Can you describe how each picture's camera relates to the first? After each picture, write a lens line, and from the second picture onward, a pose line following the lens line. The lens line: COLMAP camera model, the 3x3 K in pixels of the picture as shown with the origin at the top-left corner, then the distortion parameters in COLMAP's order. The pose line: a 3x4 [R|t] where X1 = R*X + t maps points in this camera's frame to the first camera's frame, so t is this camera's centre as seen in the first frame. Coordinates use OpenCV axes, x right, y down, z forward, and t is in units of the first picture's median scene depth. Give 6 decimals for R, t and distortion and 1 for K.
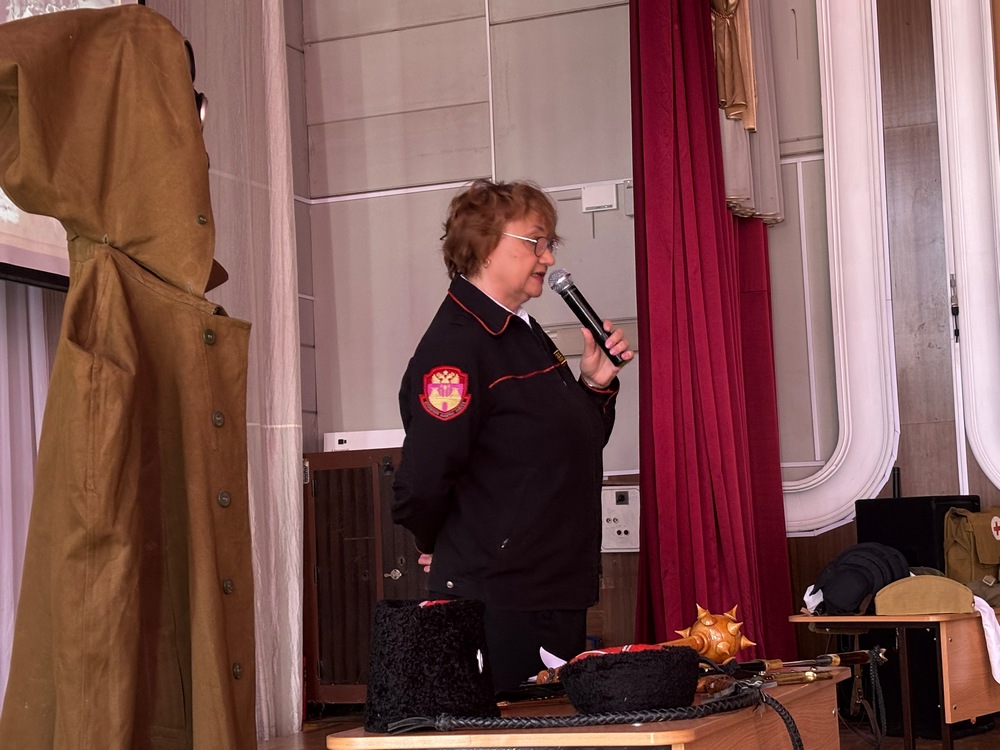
lens RADIAL K [[1882.7, 0, 500.0], [0, 1882.7, 375.0], [0, 0, 1]] dist [0.210944, -0.210374]
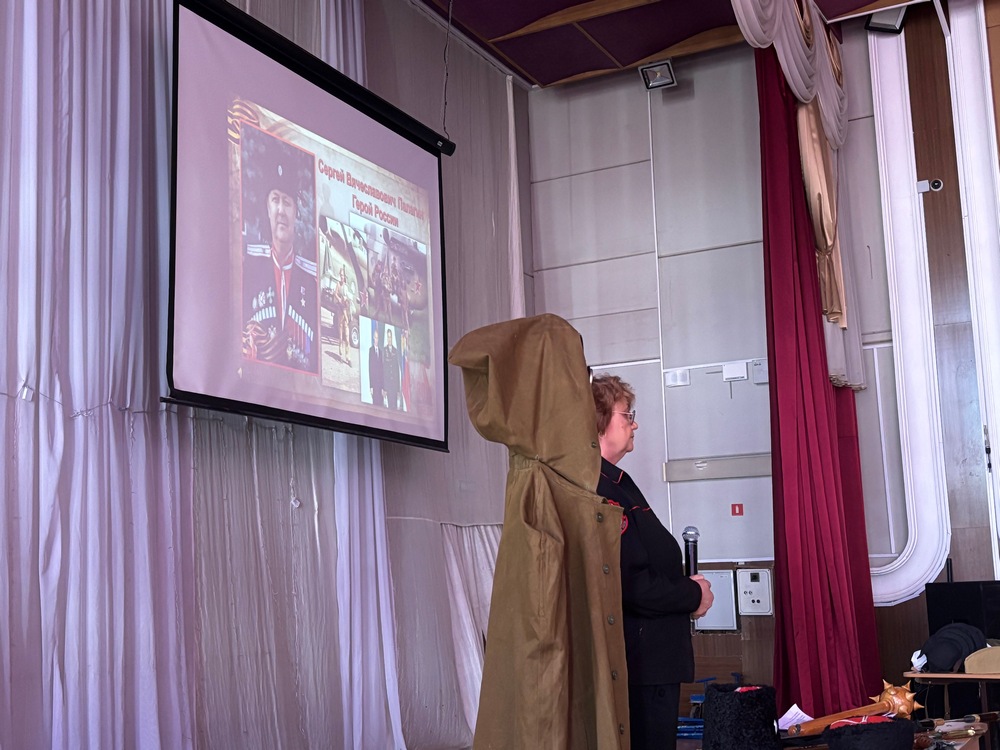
lens RADIAL K [[1331.4, 0, 500.0], [0, 1331.4, 375.0], [0, 0, 1]] dist [0.257046, -0.666682]
pose [[0.997715, -0.005515, -0.067332, -0.131003], [0.001375, 0.998114, -0.061379, -0.058435], [0.067543, 0.061146, 0.995841, -0.131904]]
